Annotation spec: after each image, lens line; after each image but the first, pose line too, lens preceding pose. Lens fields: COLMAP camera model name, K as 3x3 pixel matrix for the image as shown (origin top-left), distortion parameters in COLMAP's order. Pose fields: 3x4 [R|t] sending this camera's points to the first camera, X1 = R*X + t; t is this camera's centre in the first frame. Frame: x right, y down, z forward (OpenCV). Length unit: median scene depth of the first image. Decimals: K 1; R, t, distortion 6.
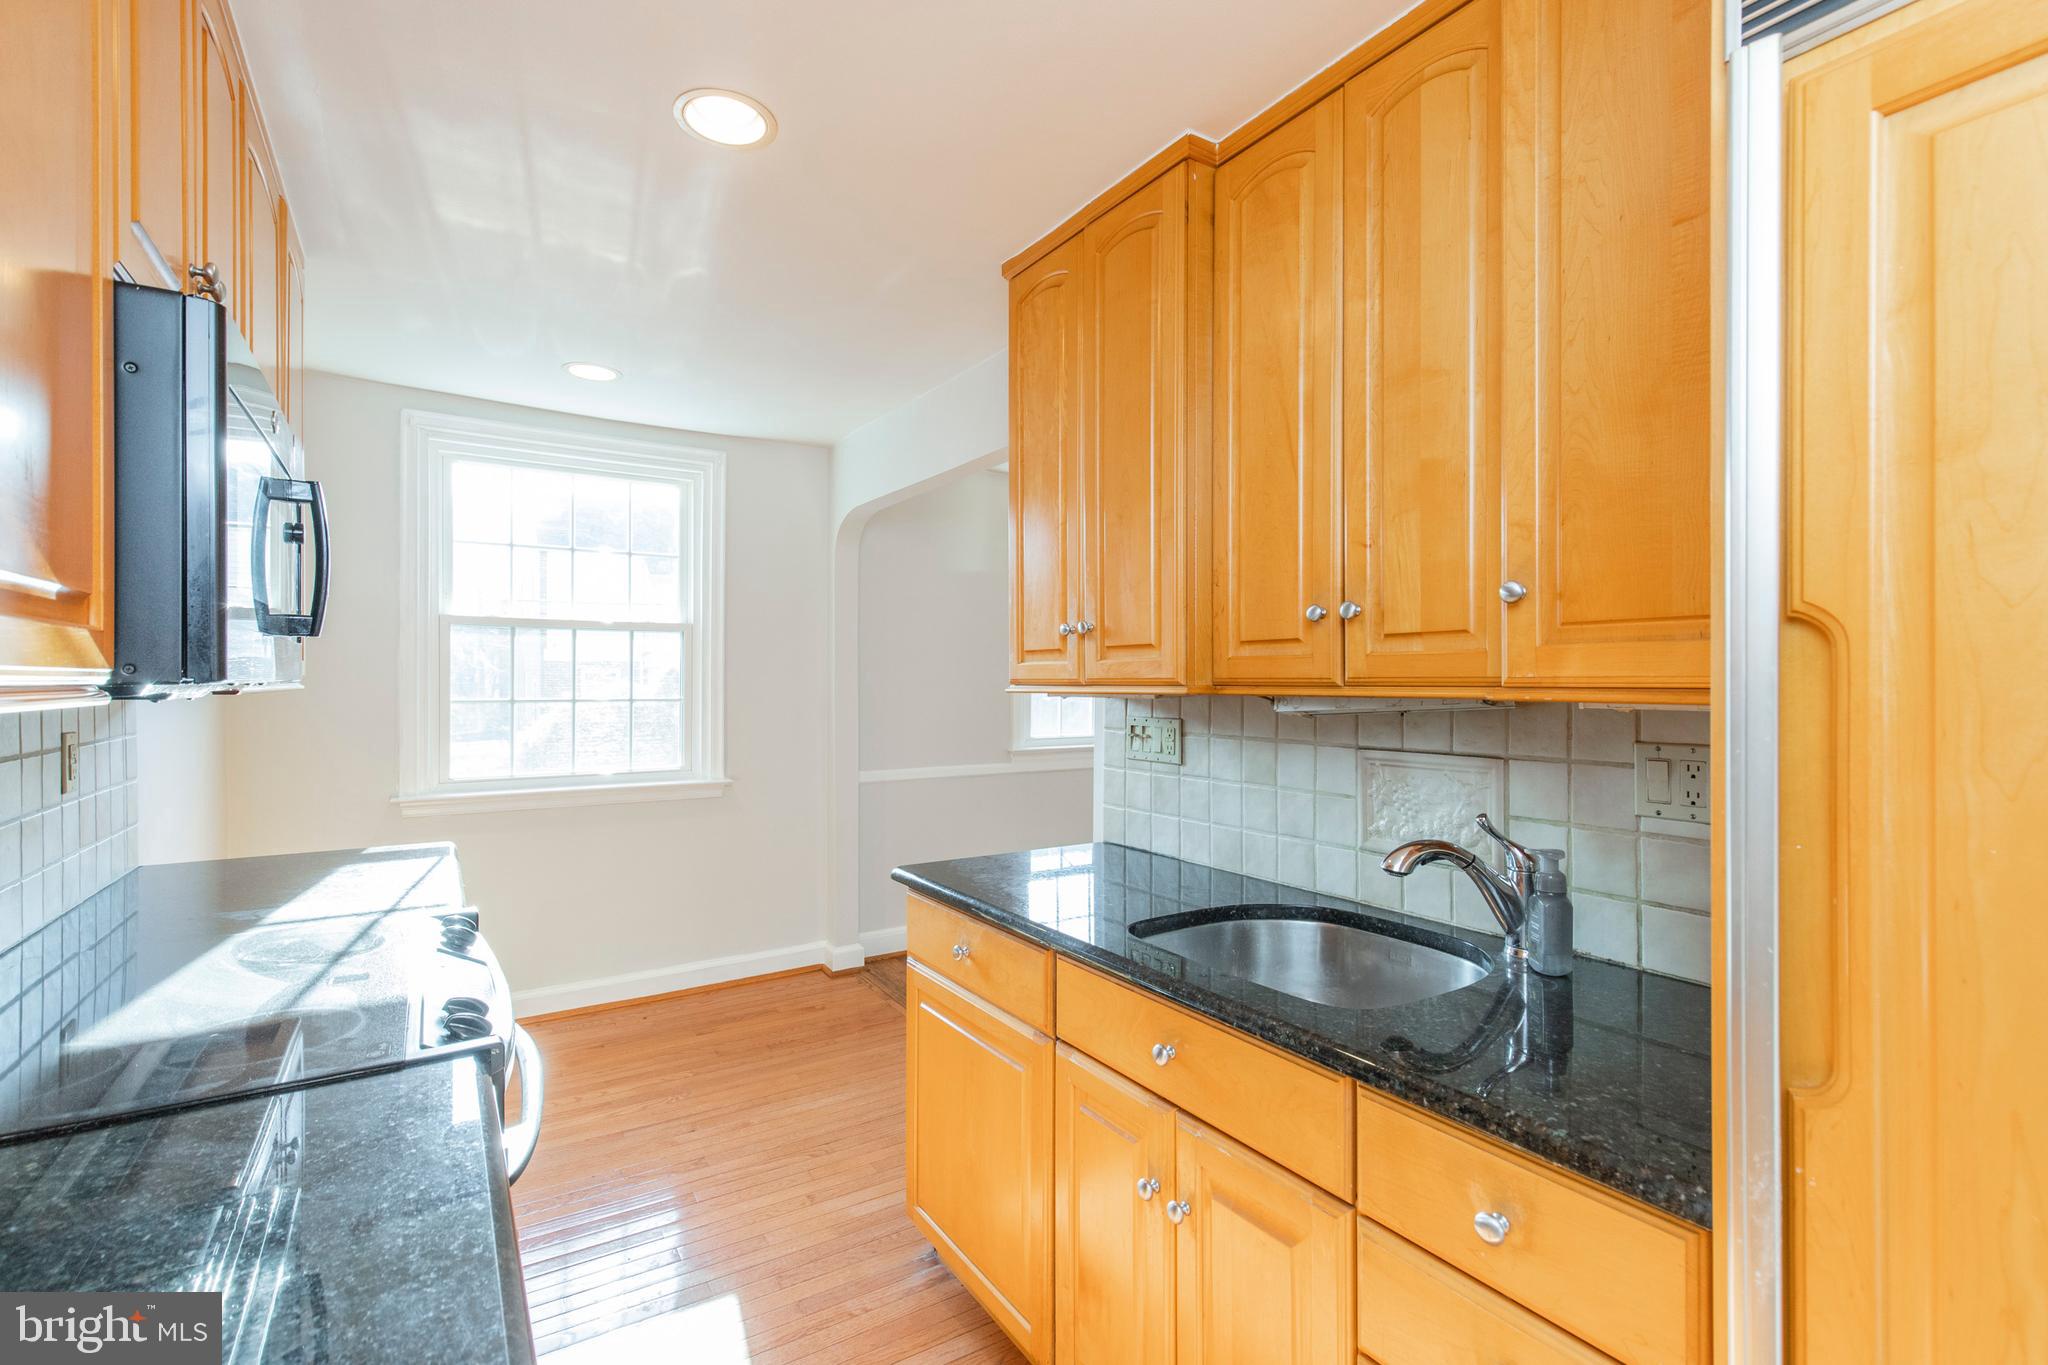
lens RADIAL K [[922.4, 0, 1023.6], [0, 922.4, 680.9], [0, 0, 1]] dist [0.006834, -0.000661]
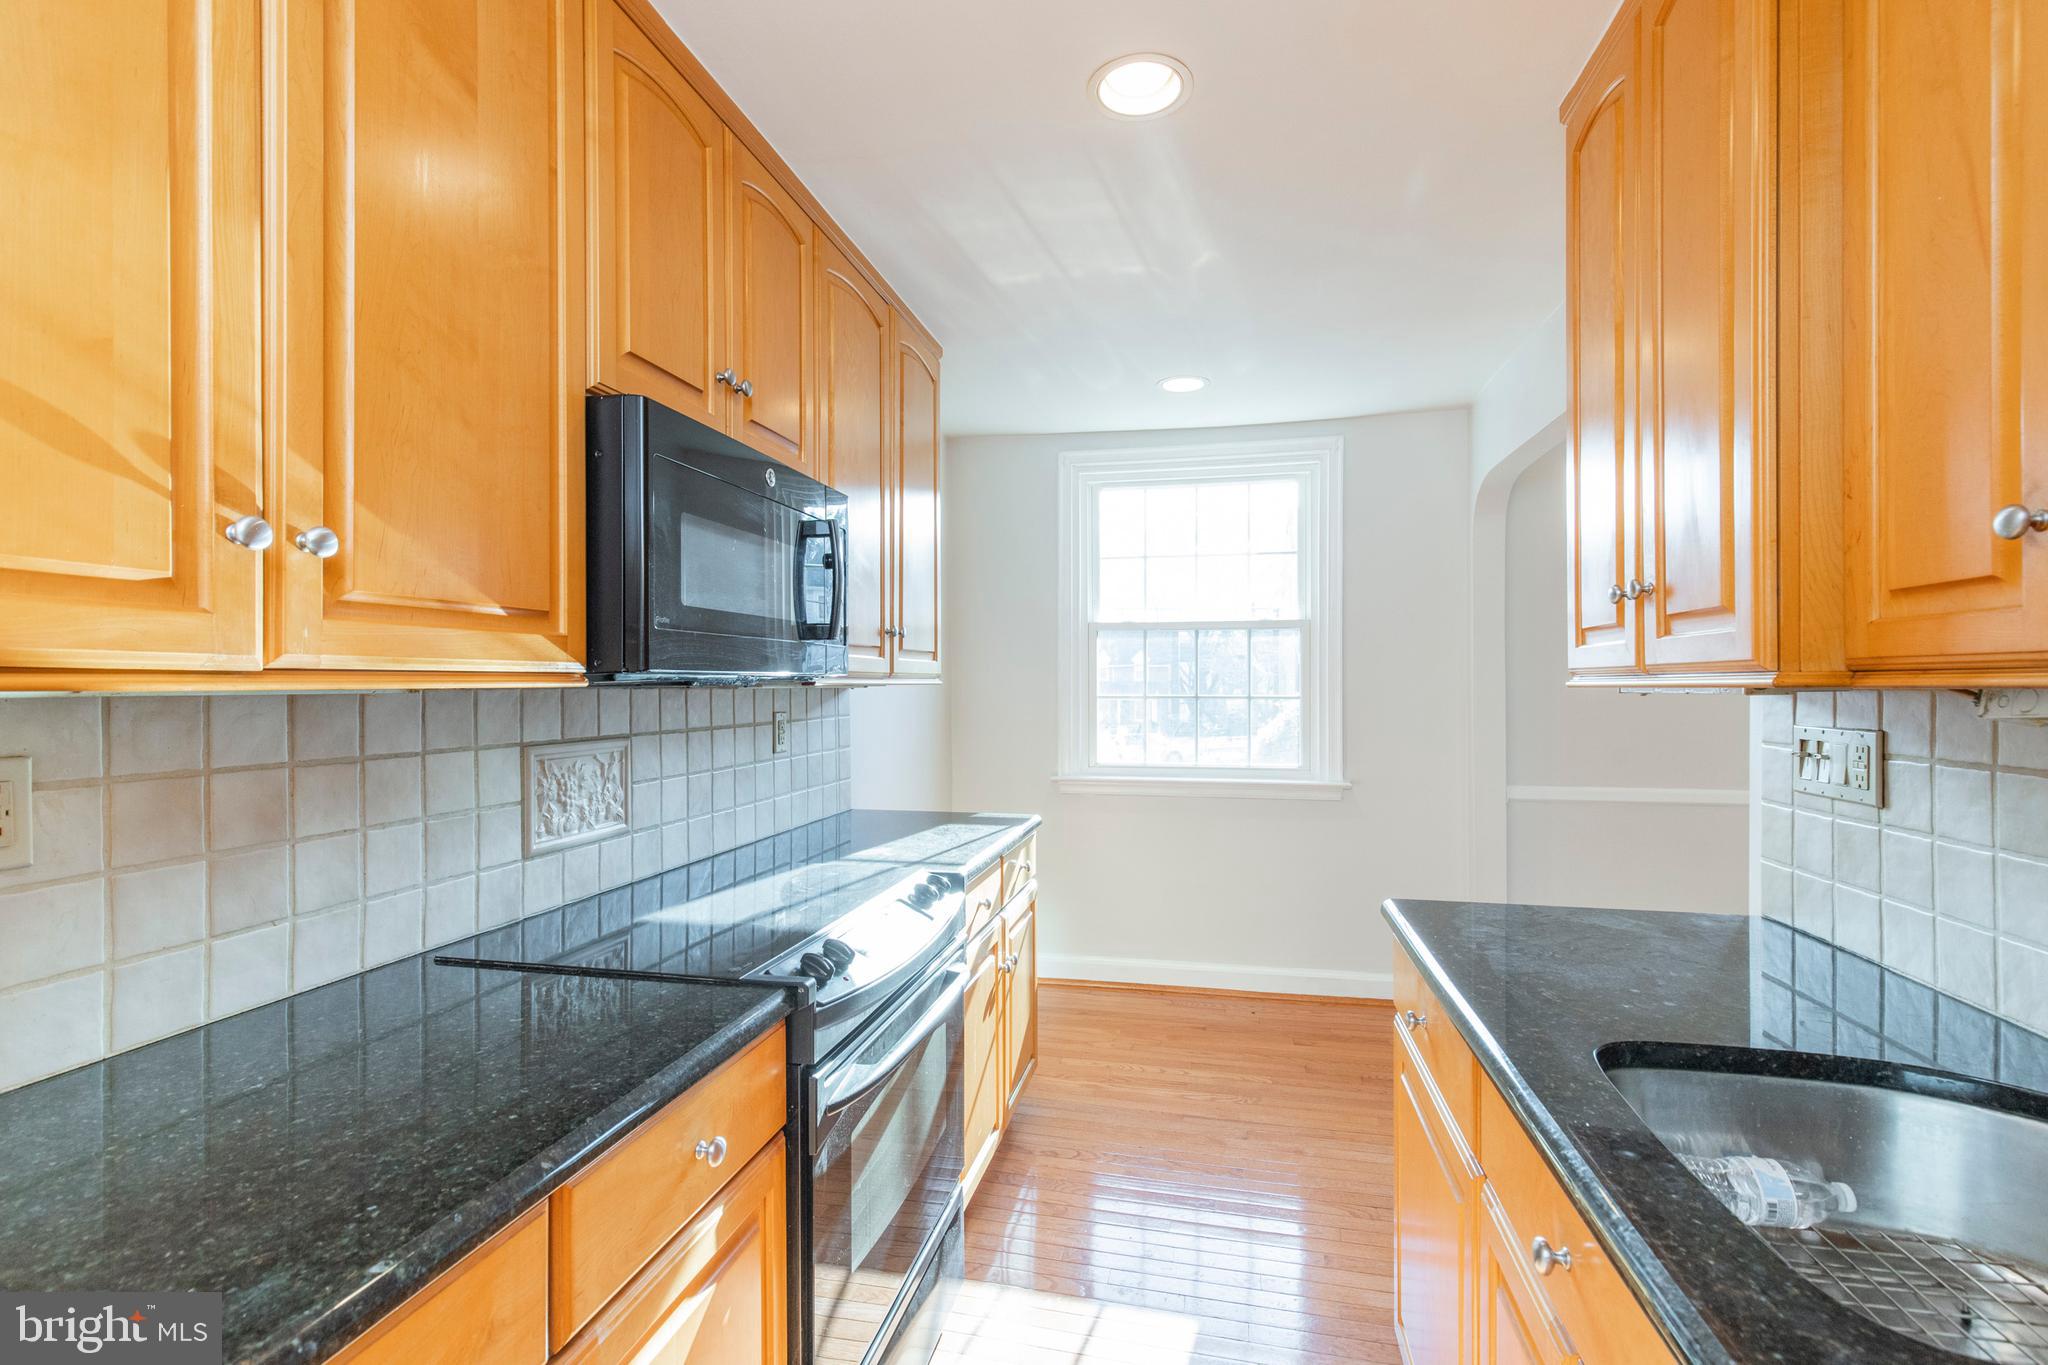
lens RADIAL K [[922.4, 0, 1023.6], [0, 922.4, 680.9], [0, 0, 1]] dist [0.006834, -0.000661]
pose [[0.700906, -0.004971, -0.713237, 0.200781], [0.003175, 0.999988, -0.003849, 0.008925], [0.713247, 0.000433, 0.700913, 0.172952]]
